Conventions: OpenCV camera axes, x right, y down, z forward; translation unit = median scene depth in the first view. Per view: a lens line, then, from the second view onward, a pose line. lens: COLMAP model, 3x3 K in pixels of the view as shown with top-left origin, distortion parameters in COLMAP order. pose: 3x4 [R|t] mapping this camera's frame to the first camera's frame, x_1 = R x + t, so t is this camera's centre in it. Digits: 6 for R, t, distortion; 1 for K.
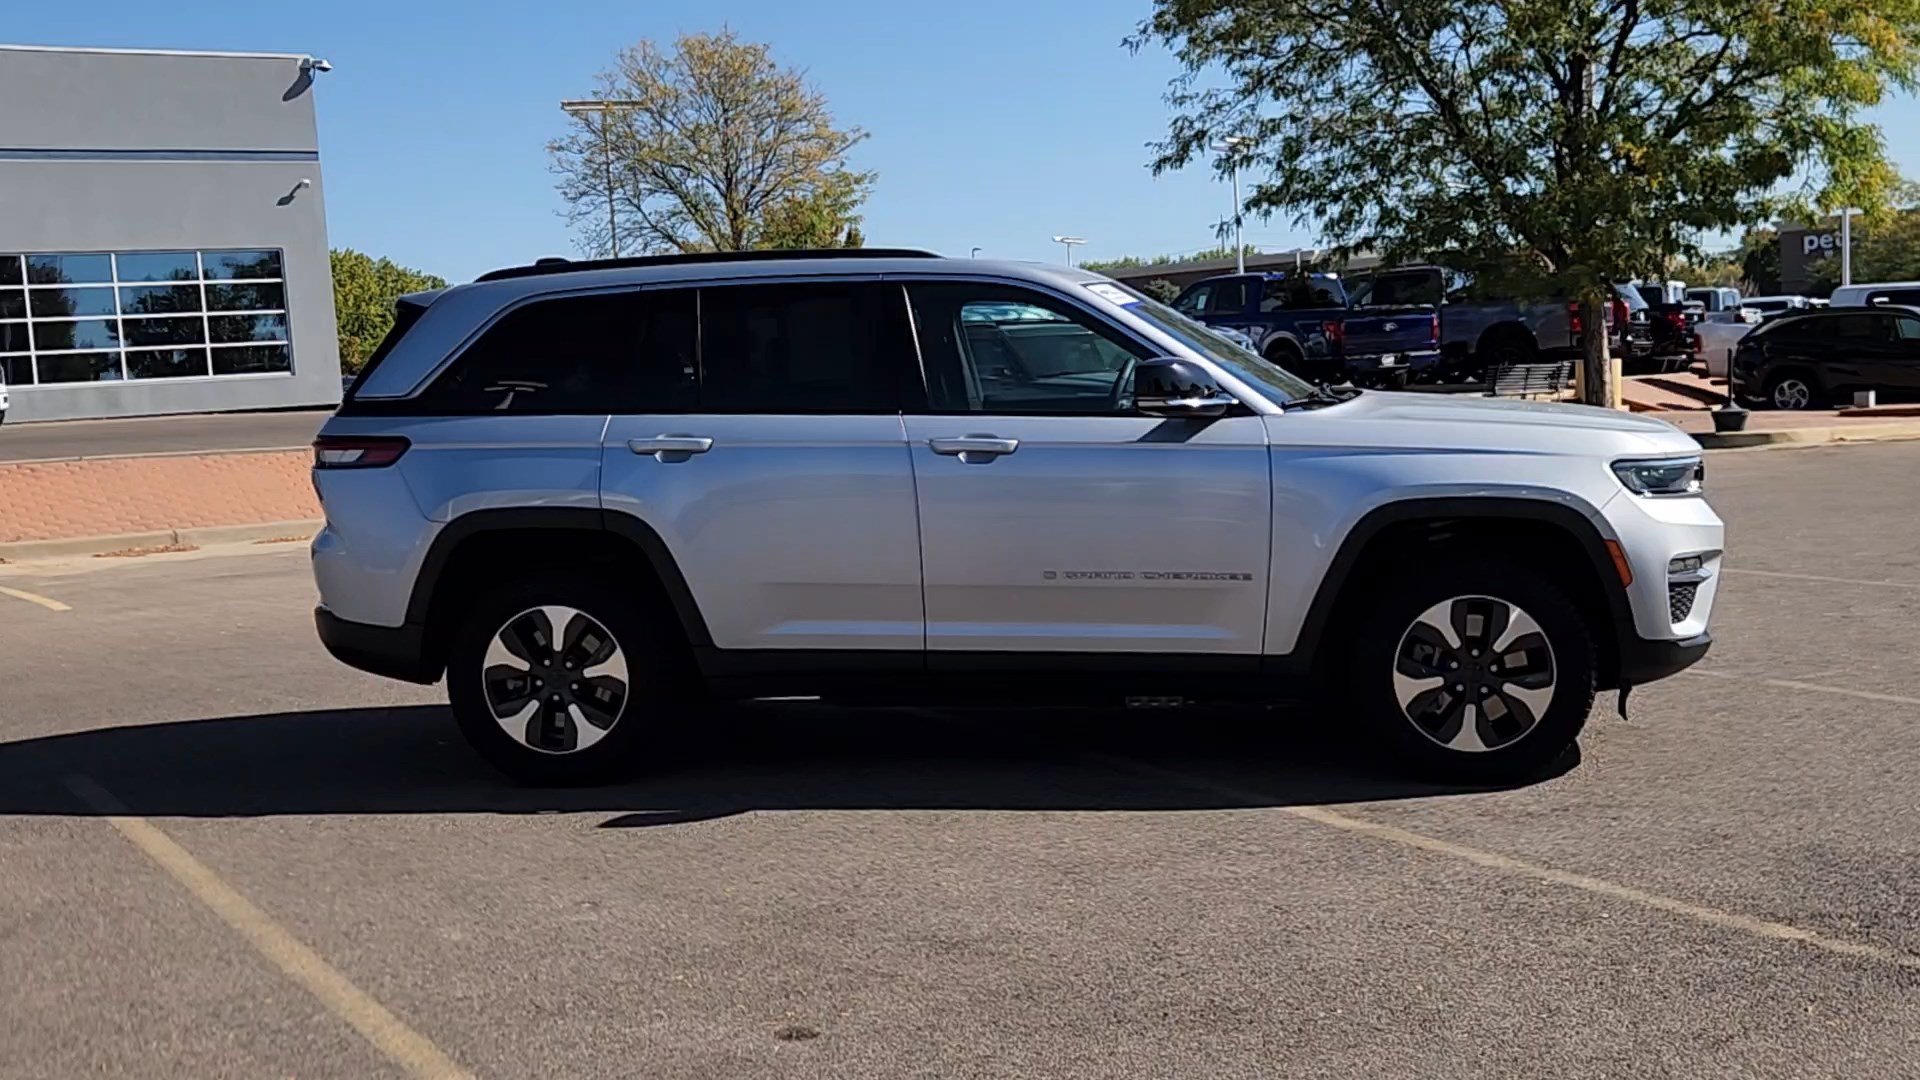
lens RADIAL K [[2069.5, 0, 954.9], [0, 2069.5, 574.8], [0, 0, 1]] dist [0.024862, 0.013088]
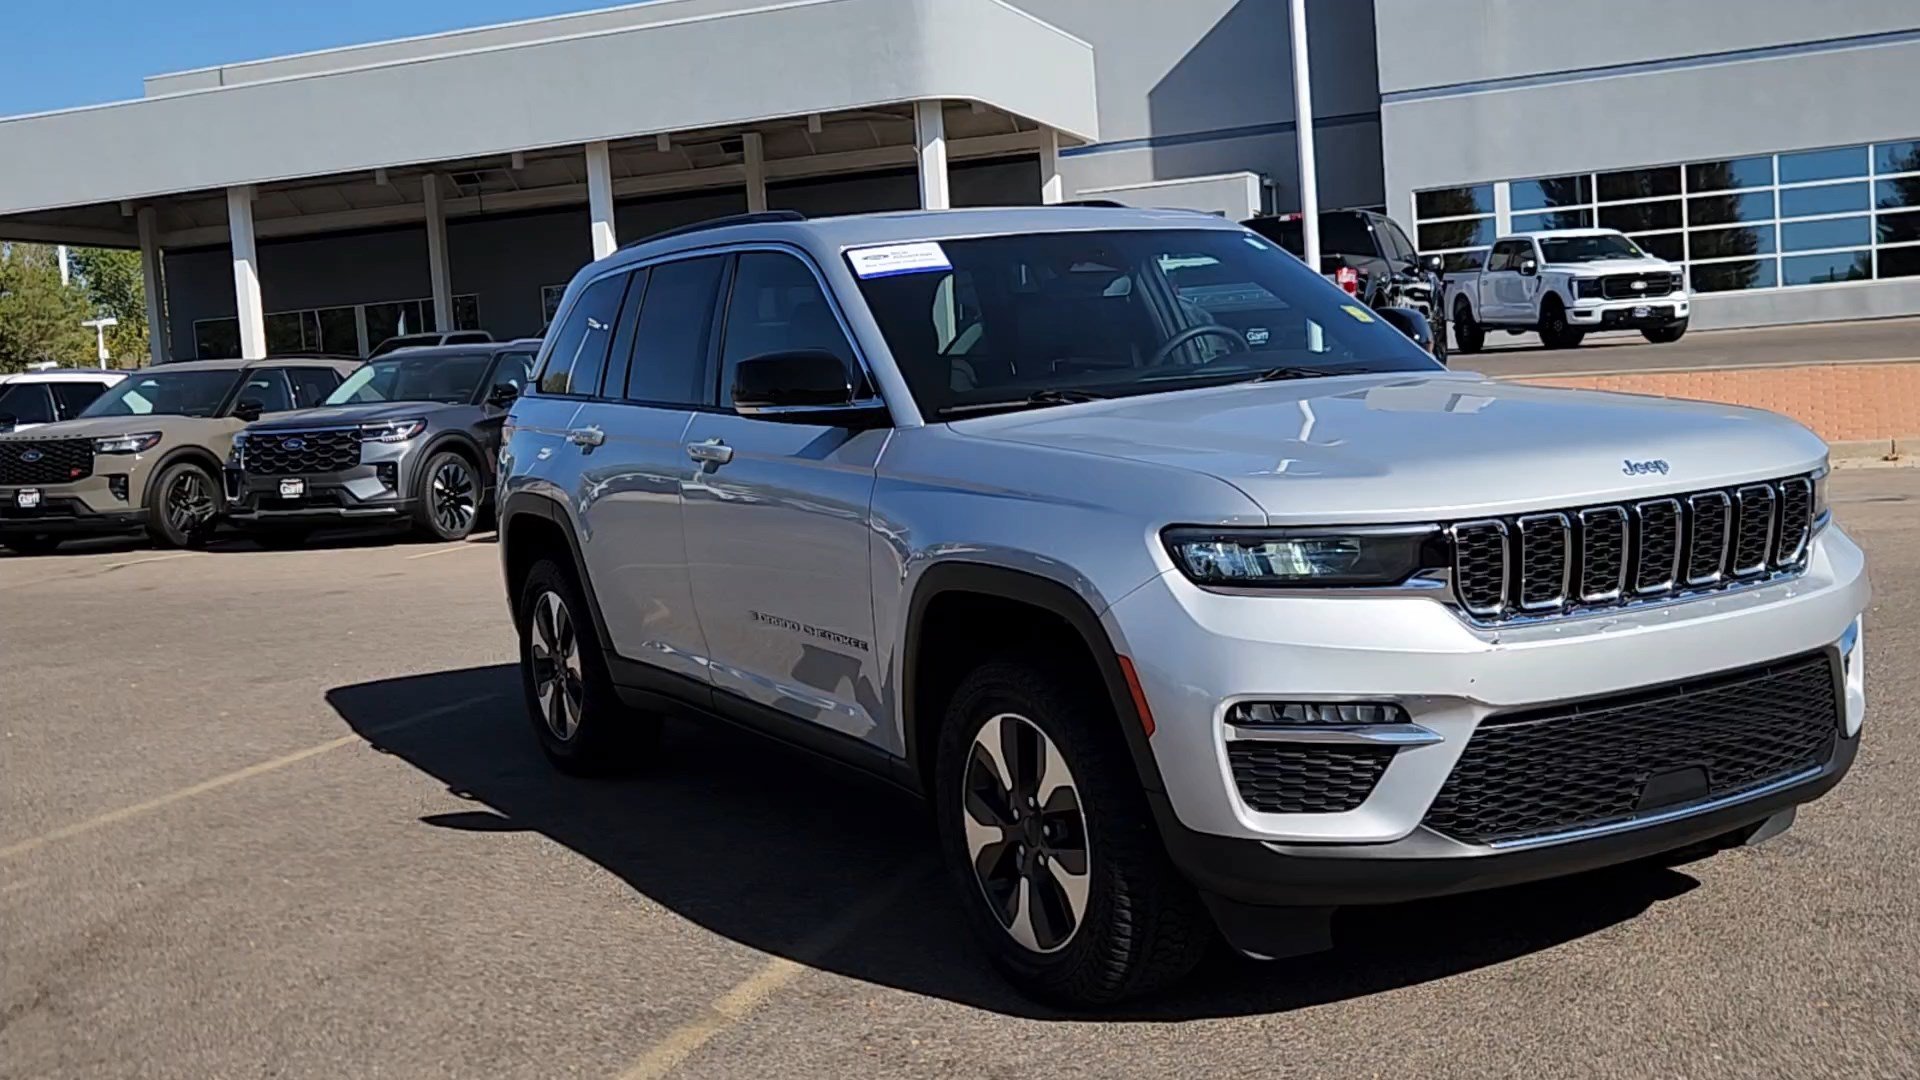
lens RADIAL K [[2074.5, 0, 944.0], [0, 2074.5, 574.3], [0, 0, 1]] dist [0.022461, -0.006580]
pose [[0.582016, 0.089050, -0.808287, 0.722793], [-0.045090, 0.995991, 0.077263, -0.079531], [0.811926, -0.008523, 0.583698, 0.565266]]
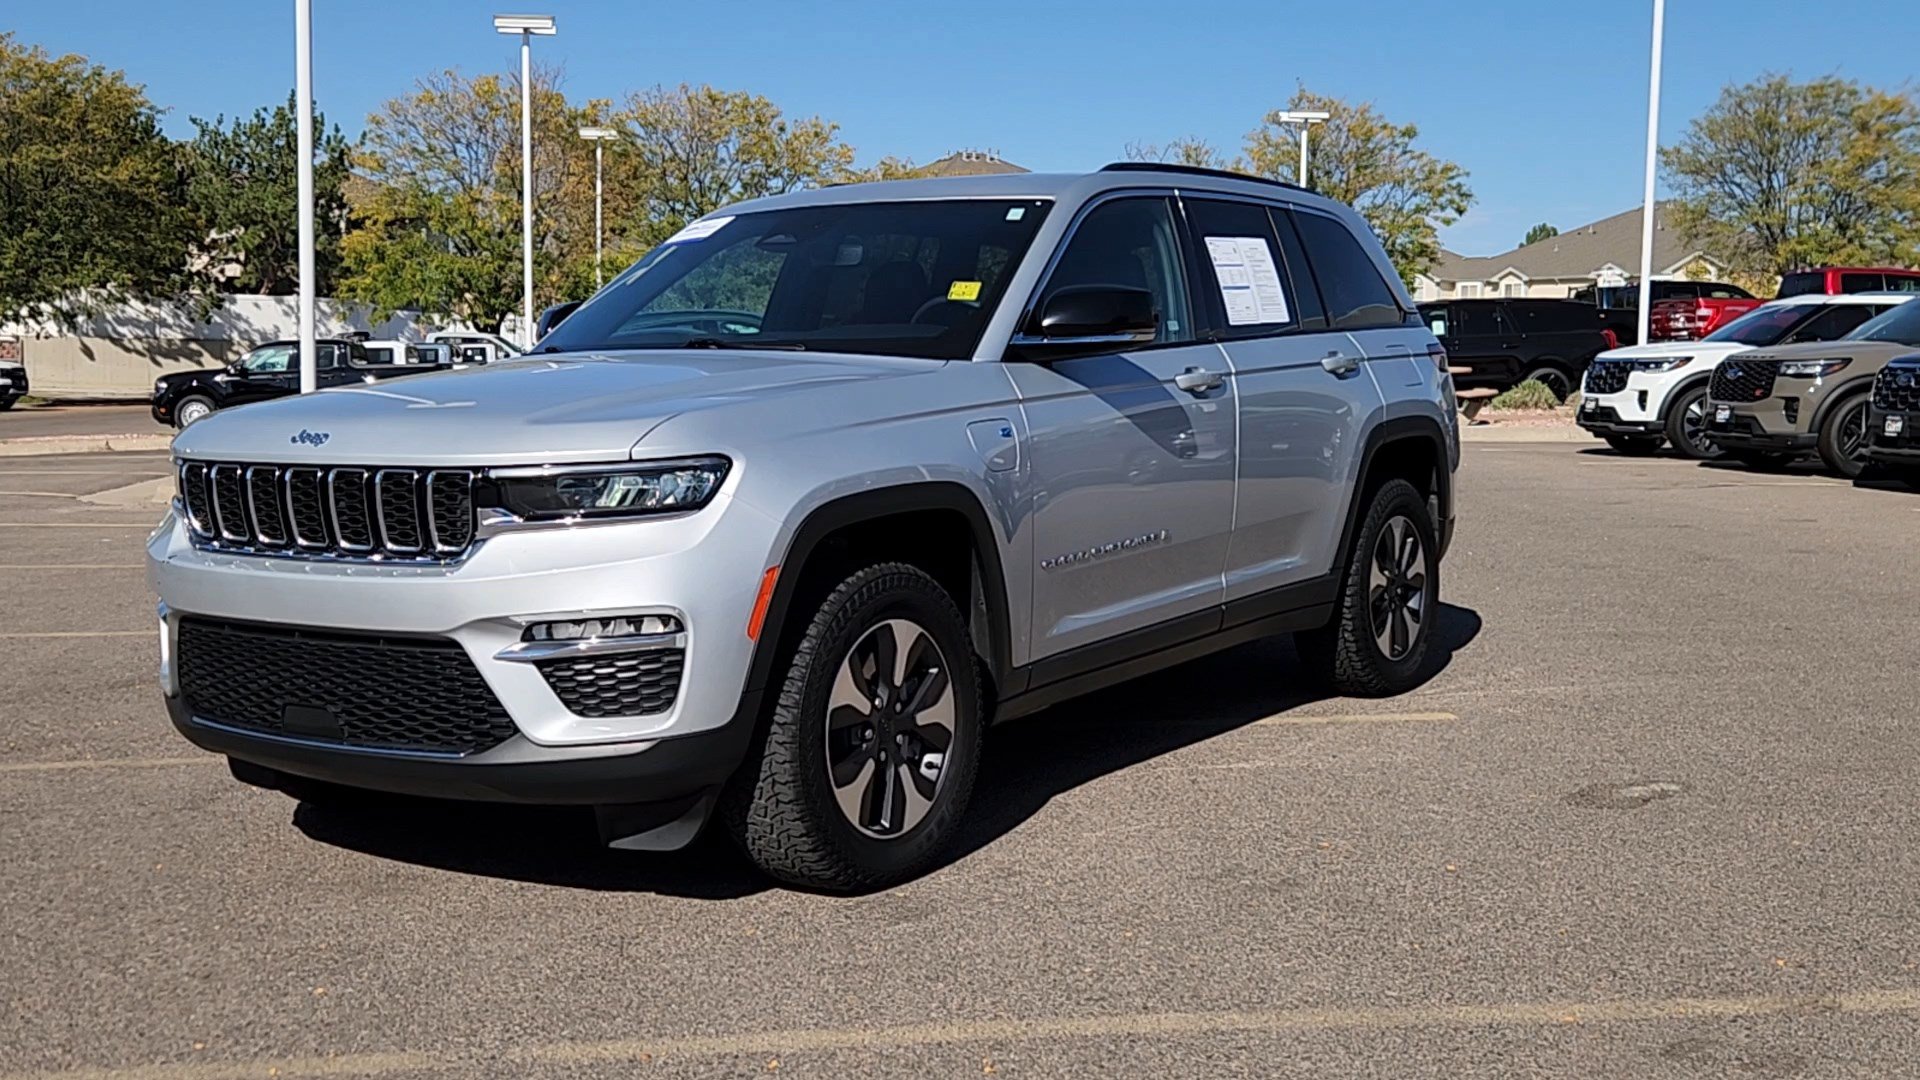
lens RADIAL K [[2086.9, 0, 942.3], [0, 2086.9, 586.1], [0, 0, 1]] dist [0.022534, -0.000700]
pose [[-0.470282, 0.141598, -0.871082, 0.854884], [-0.066242, 0.978596, 0.194838, -0.169097], [0.880026, 0.149331, -0.450837, 1.540690]]
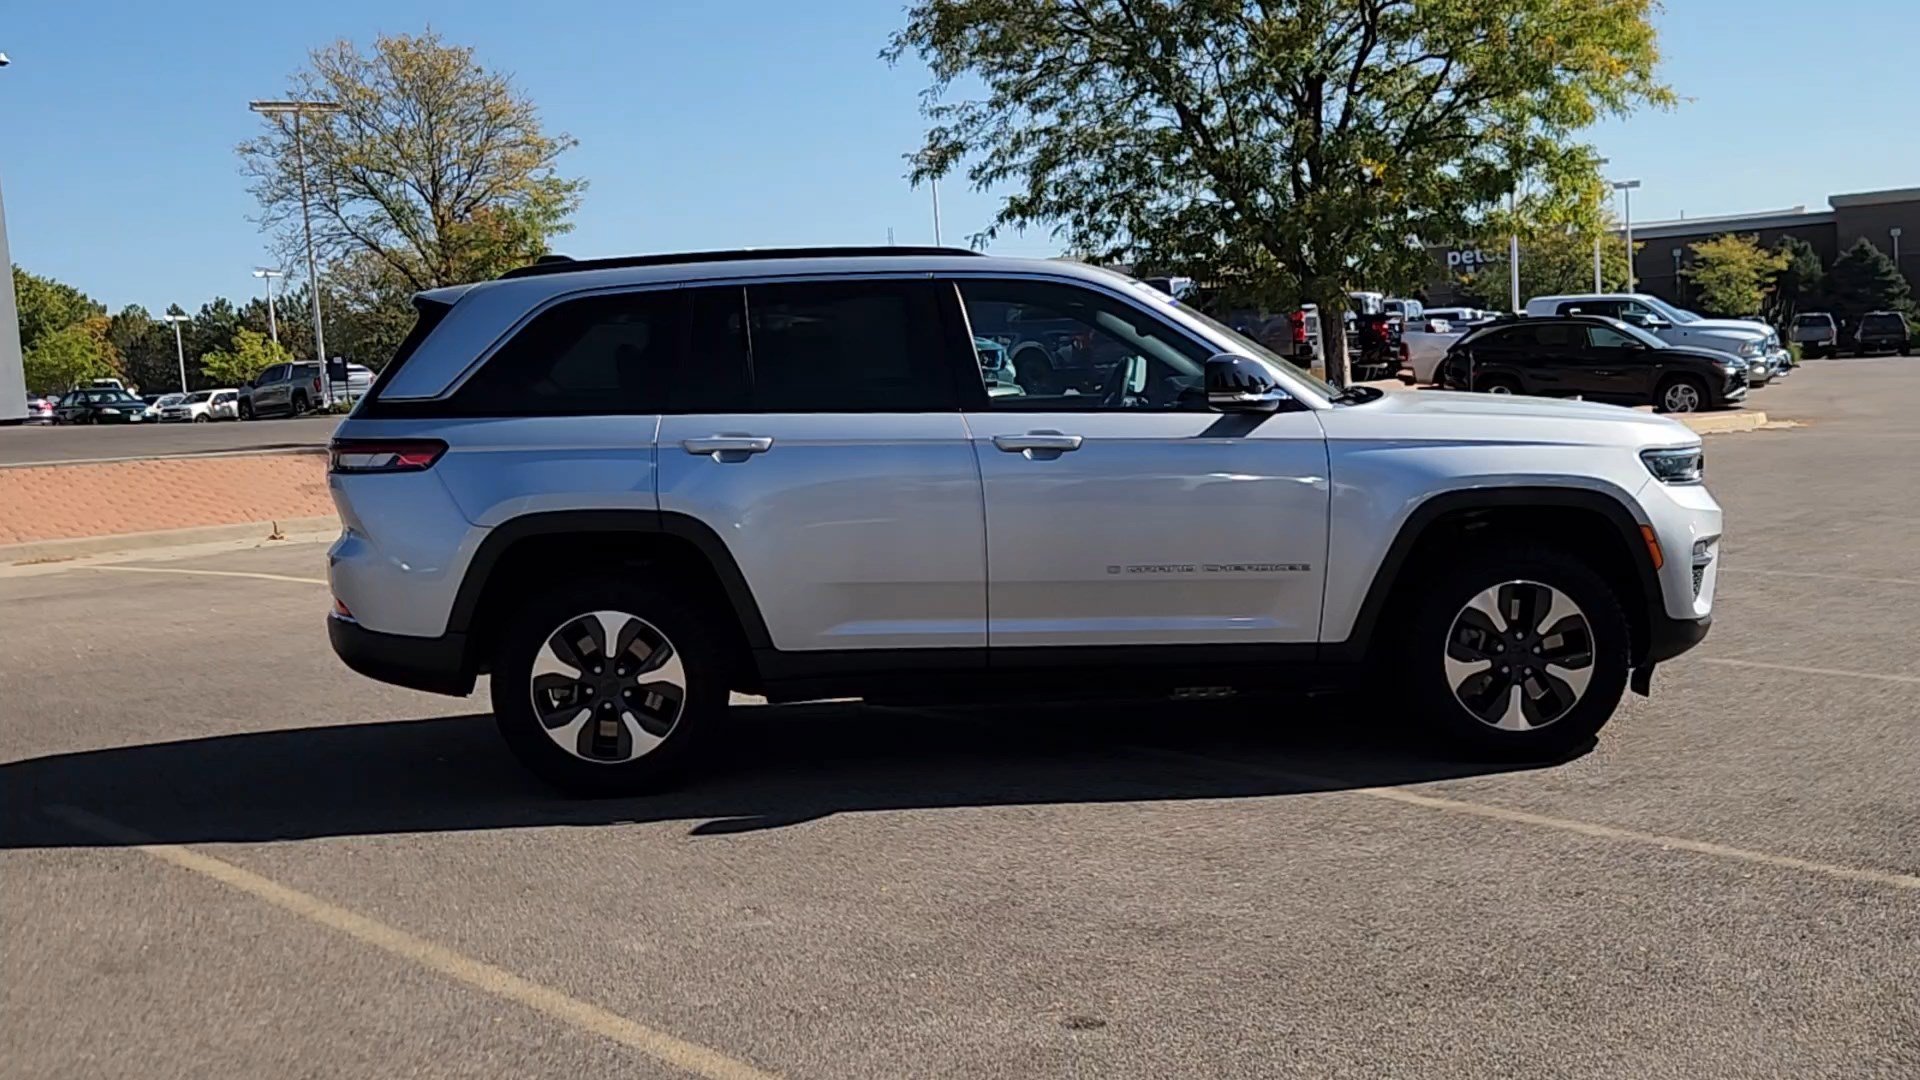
lens RADIAL K [[2069.5, 0, 954.9], [0, 2069.5, 574.8], [0, 0, 1]] dist [0.024862, 0.013088]
pose [[0.986985, -0.019515, 0.159623, -0.186178], [0.020442, 0.999782, -0.004167, 0.005229], [-0.159507, 0.007376, 0.987169, 0.013404]]
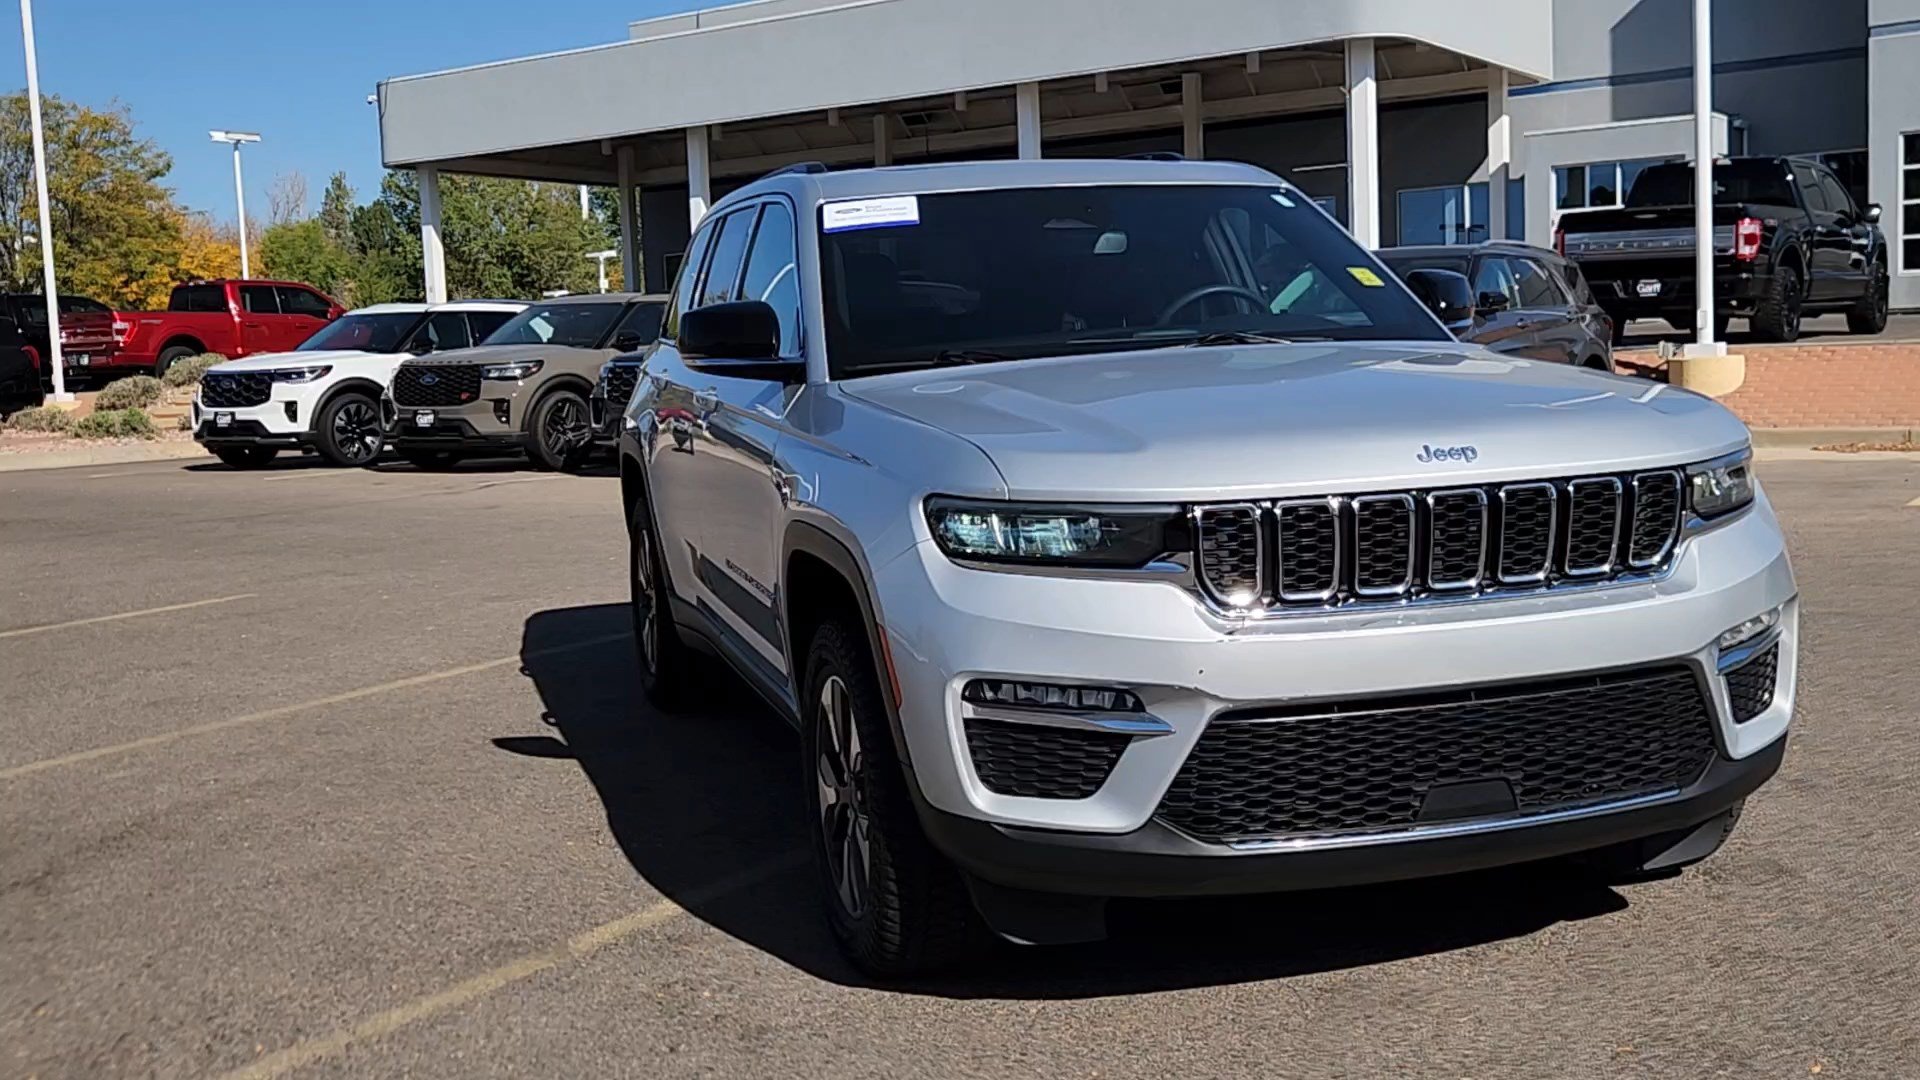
lens RADIAL K [[2069.5, 0, 954.9], [0, 2069.5, 574.8], [0, 0, 1]] dist [0.024862, 0.013088]
pose [[0.381329, 0.137123, -0.914213, 0.809671], [-0.071264, 0.990355, 0.118818, -0.096681], [0.921688, 0.019841, 0.387423, 0.737804]]
